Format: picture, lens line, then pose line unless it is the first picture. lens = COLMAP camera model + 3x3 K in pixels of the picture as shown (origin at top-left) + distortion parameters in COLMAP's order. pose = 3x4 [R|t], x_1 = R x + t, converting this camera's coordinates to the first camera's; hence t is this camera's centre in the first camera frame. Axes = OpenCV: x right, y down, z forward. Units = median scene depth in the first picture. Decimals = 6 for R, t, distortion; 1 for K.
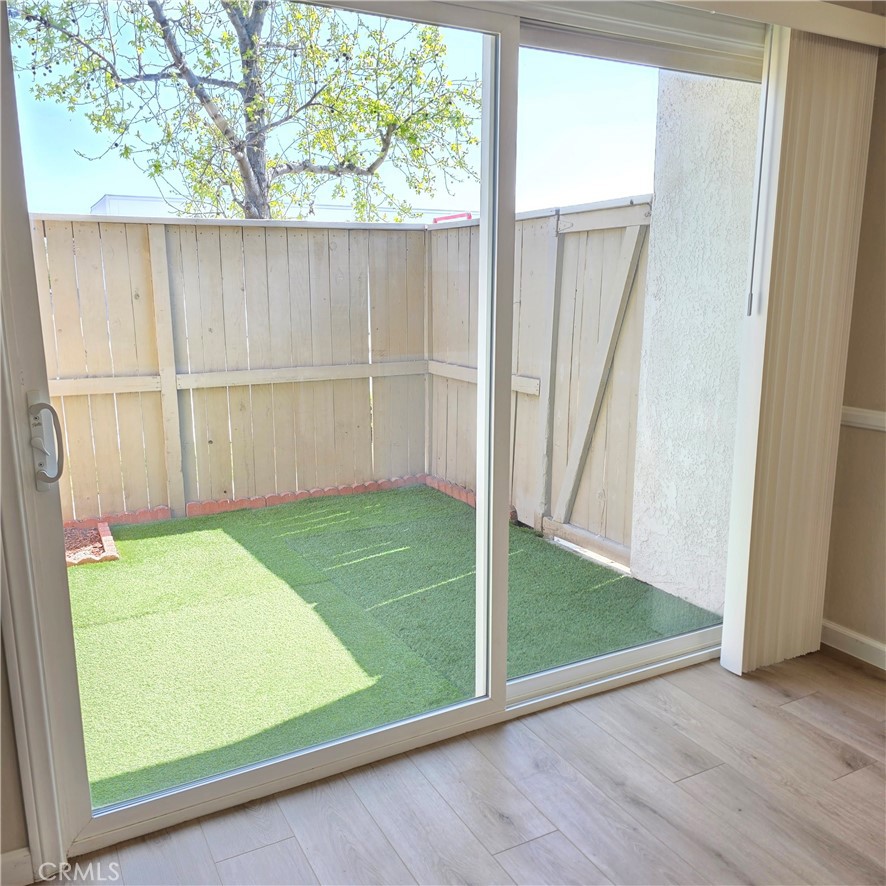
lens RADIAL K [[790.3, 0, 433.3], [0, 790.3, 450.6], [0, 0, 1]] dist [0.096851, -0.135821]
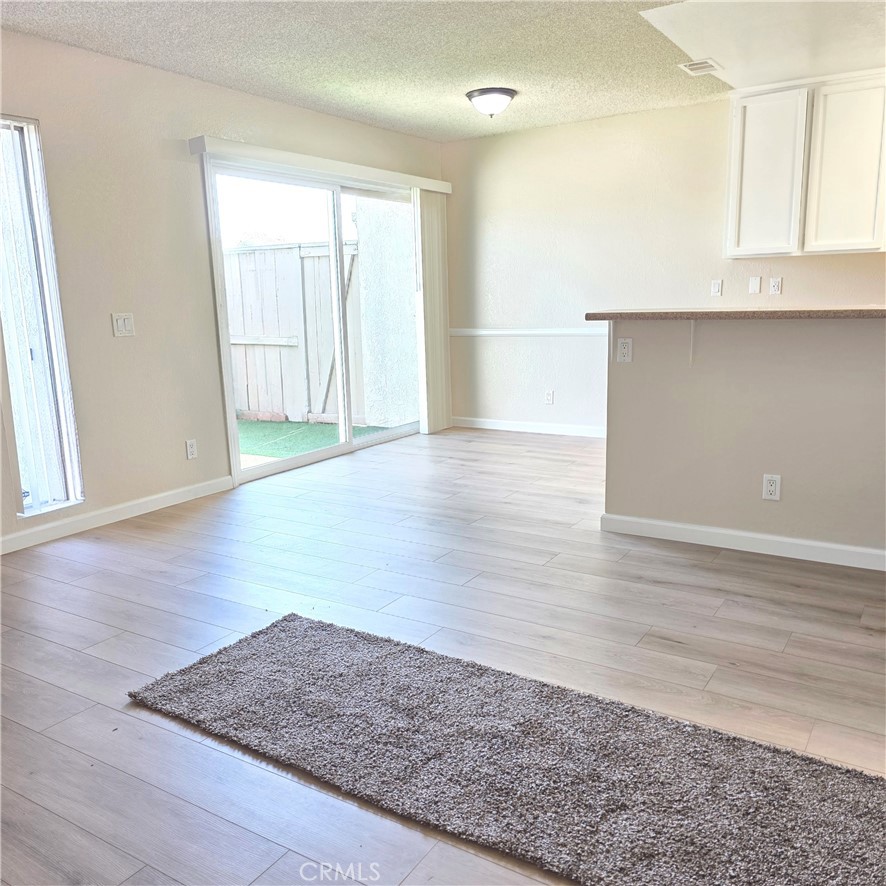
lens RADIAL K [[786.3, 0, 443.3], [0, 786.3, 450.8], [0, 0, 1]] dist [0.100855, -0.131903]
pose [[0.868348, -0.116629, 0.482048, -0.479756], [0.125171, 0.992029, 0.014536, 0.184511], [-0.479900, 0.047716, 0.876024, -0.736013]]
